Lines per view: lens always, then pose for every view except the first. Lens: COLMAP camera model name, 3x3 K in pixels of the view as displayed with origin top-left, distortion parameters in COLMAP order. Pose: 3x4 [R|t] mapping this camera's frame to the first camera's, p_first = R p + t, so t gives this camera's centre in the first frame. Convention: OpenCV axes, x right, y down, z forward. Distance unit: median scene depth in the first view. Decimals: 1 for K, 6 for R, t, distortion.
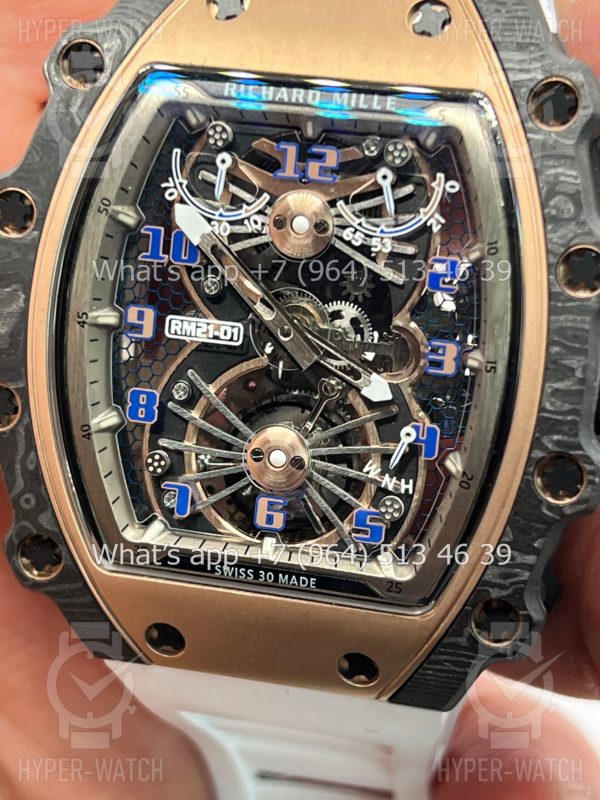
lens RADIAL K [[1899.3, 0, 296.7], [0, 1899.3, 398.9], [0, 0, 1]] dist [0.173278, 0.000000]
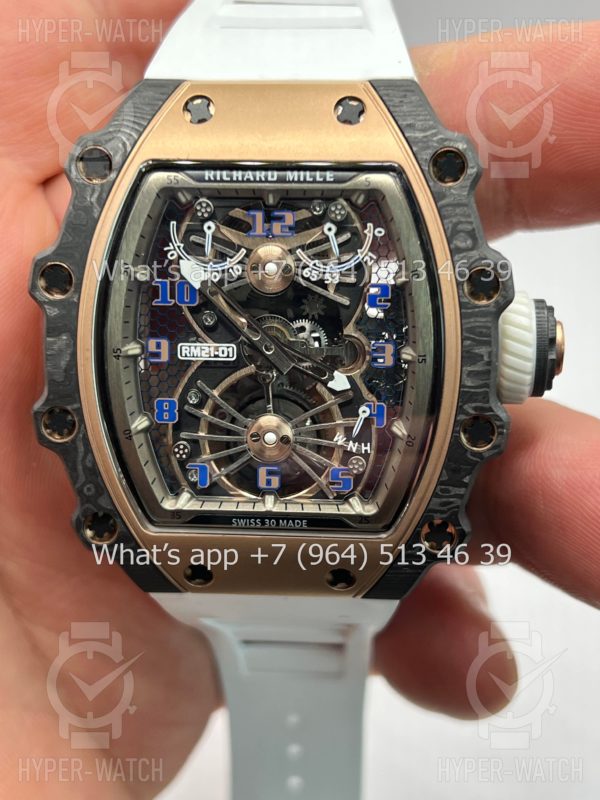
lens RADIAL K [[1362.4, 0, 300.6], [0, 1362.4, 397.6], [0, 0, 1]] dist [0.161764, 0.000000]
pose [[0.984830, -0.113068, 0.131625, -0.116361], [0.104777, 0.992147, 0.068316, -0.063913], [-0.138315, -0.053488, 0.988943, 0.016733]]
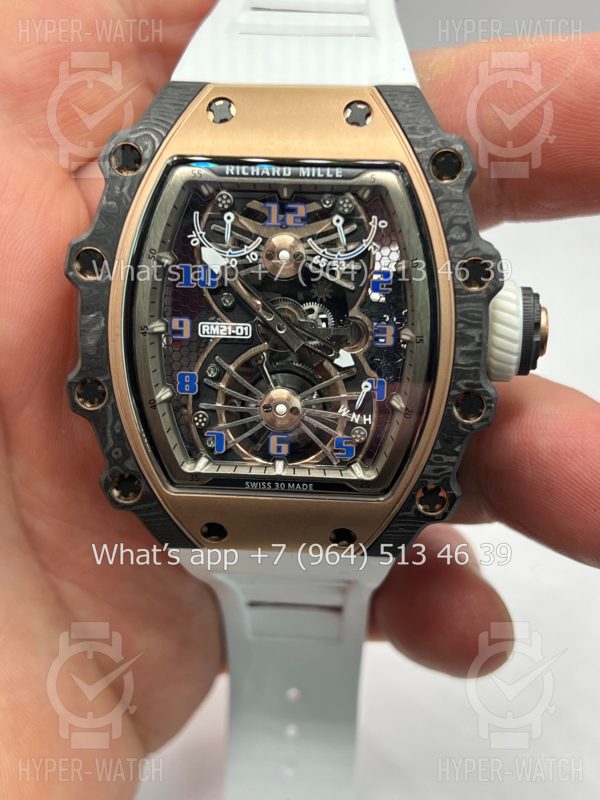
lens RADIAL K [[1362.4, 0, 300.2], [0, 1362.4, 404.1], [0, 0, 1]] dist [0.161764, 0.000000]
pose [[0.985729, -0.101313, 0.134441, -0.142885], [0.090038, 0.992090, 0.087469, -0.067869], [-0.142239, -0.074116, 0.987054, -0.086249]]
